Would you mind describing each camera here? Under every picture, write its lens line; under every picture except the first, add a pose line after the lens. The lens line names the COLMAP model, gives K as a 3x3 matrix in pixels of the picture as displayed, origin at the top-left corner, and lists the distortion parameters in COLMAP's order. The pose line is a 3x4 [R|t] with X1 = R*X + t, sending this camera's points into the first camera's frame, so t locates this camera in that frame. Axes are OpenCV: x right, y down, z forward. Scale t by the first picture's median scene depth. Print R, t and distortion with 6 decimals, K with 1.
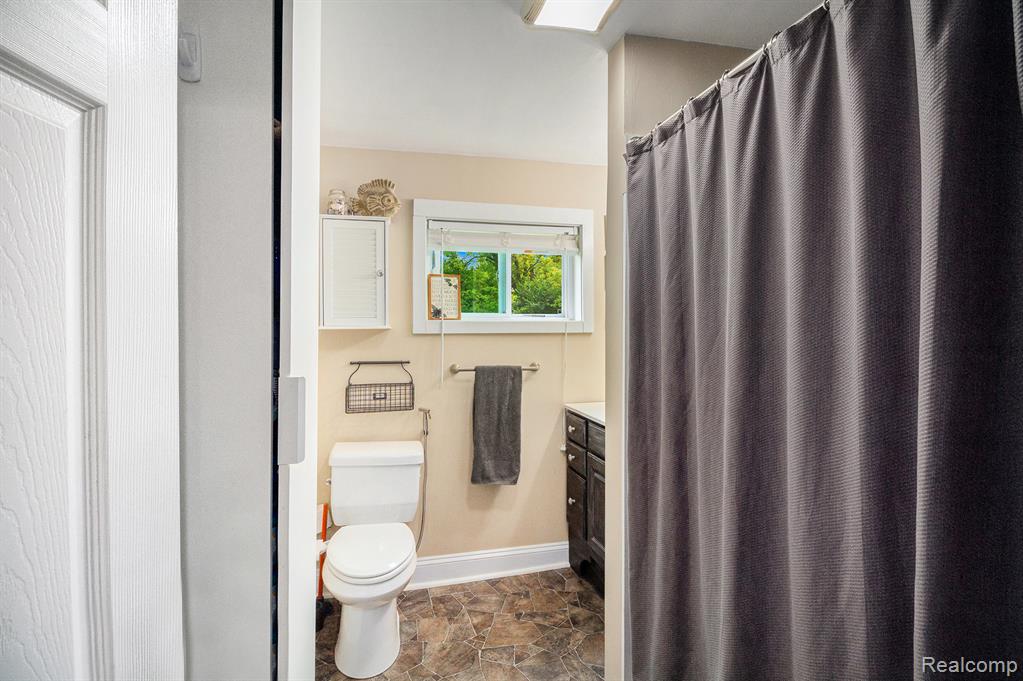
lens RADIAL K [[483.4, 0, 509.0], [0, 483.4, 346.2], [0, 0, 1]] dist [-0.000836, -0.000350]
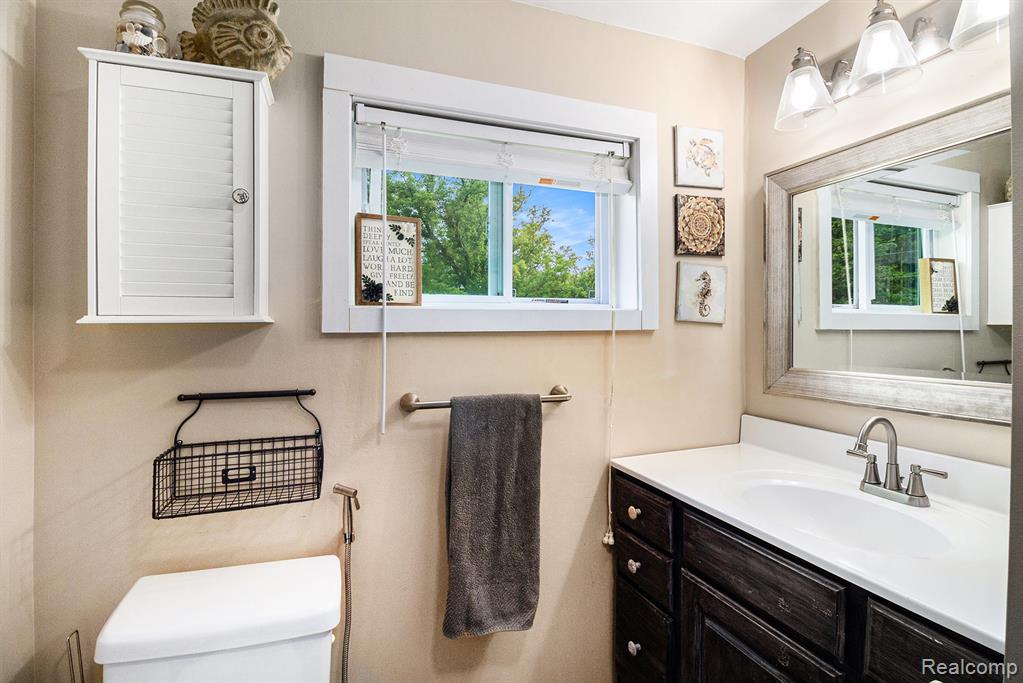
lens RADIAL K [[482.0, 0, 509.4], [0, 482.0, 326.3], [0, 0, 1]] dist [-0.002215, -0.000399]
pose [[0.993216, -0.003024, 0.116247, -0.067394], [0.007937, 0.999093, -0.041826, -0.011029], [-0.116015, 0.042465, 0.992339, 0.491616]]
